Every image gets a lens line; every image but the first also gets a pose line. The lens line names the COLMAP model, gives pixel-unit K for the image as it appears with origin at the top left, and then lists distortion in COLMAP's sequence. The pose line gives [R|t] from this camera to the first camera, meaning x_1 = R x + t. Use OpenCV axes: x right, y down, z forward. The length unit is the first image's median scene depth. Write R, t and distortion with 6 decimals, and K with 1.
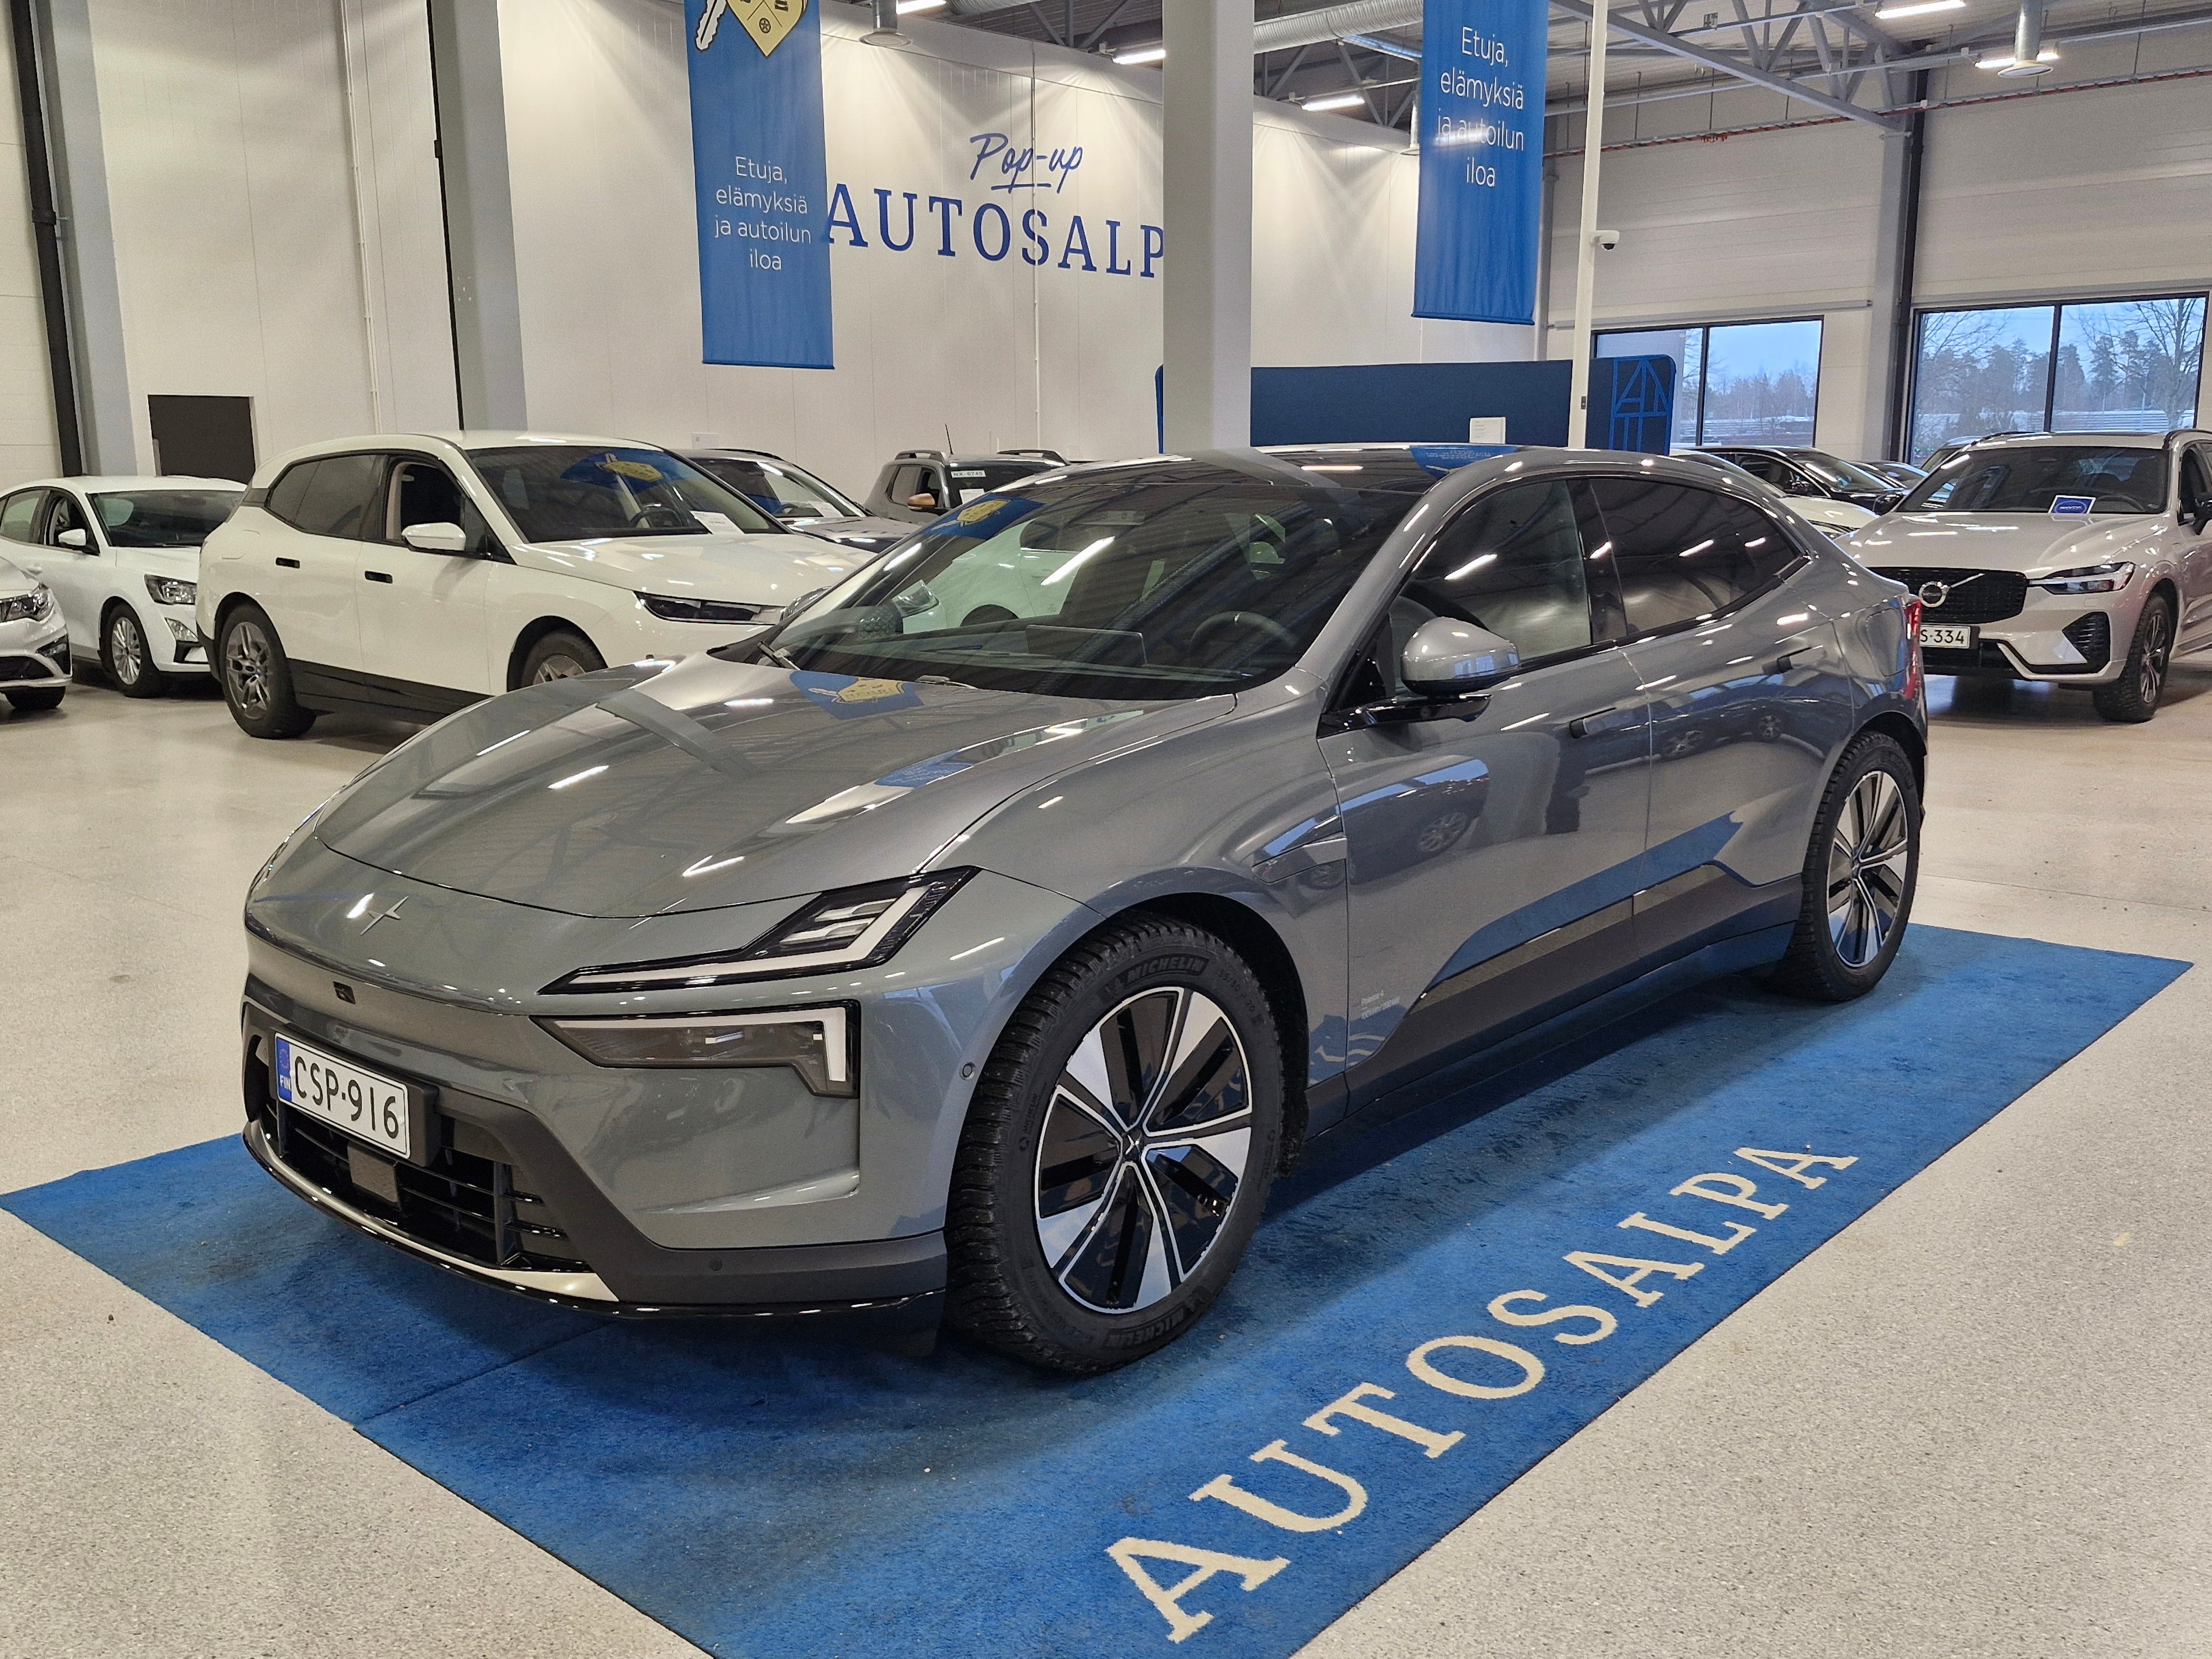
lens RADIAL K [[1941.4, 0, 1106.0], [0, 1941.4, 829.5], [0, 0, 1]] dist [-0.004192, 0.001215]
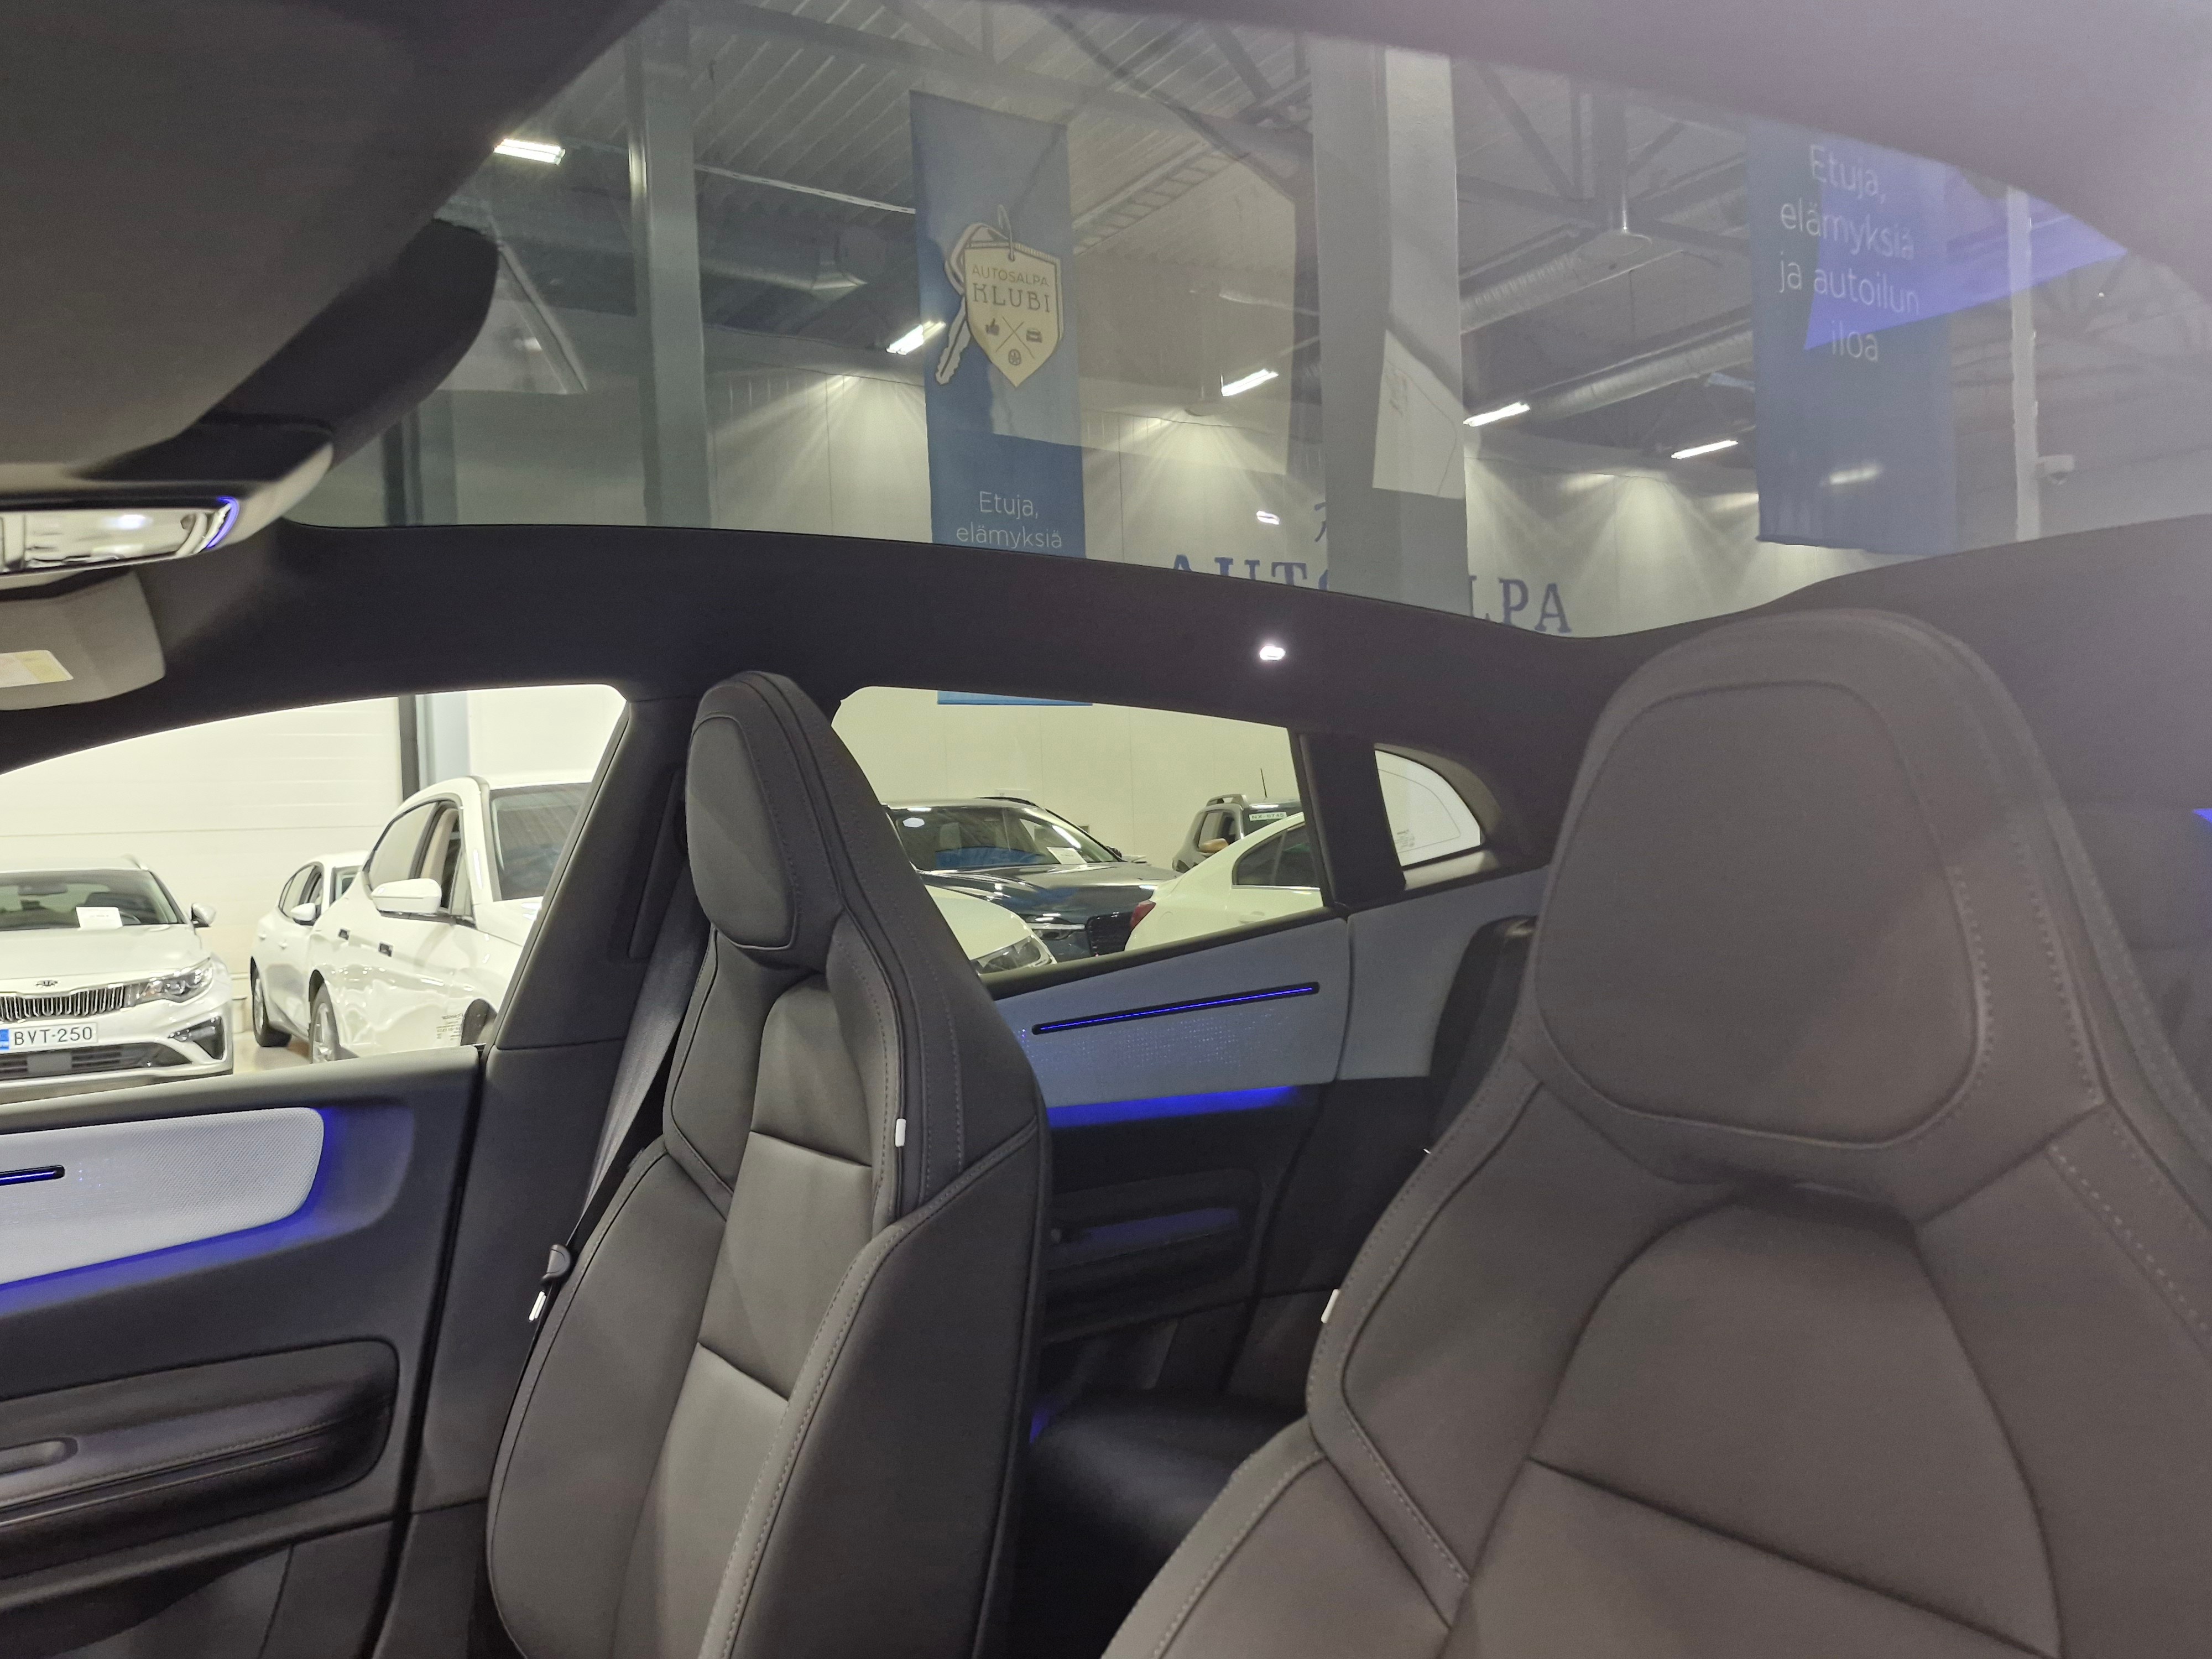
lens RADIAL K [[1545.3, 0, 1106.0], [0, 1545.3, 829.5], [0, 0, 1]] dist [0.001050, -0.000807]
pose [[0.956894, -0.039833, -0.287693, 0.074120], [-0.019235, 0.979684, -0.199622, -0.042919], [0.289800, 0.196551, 0.936688, 0.364558]]
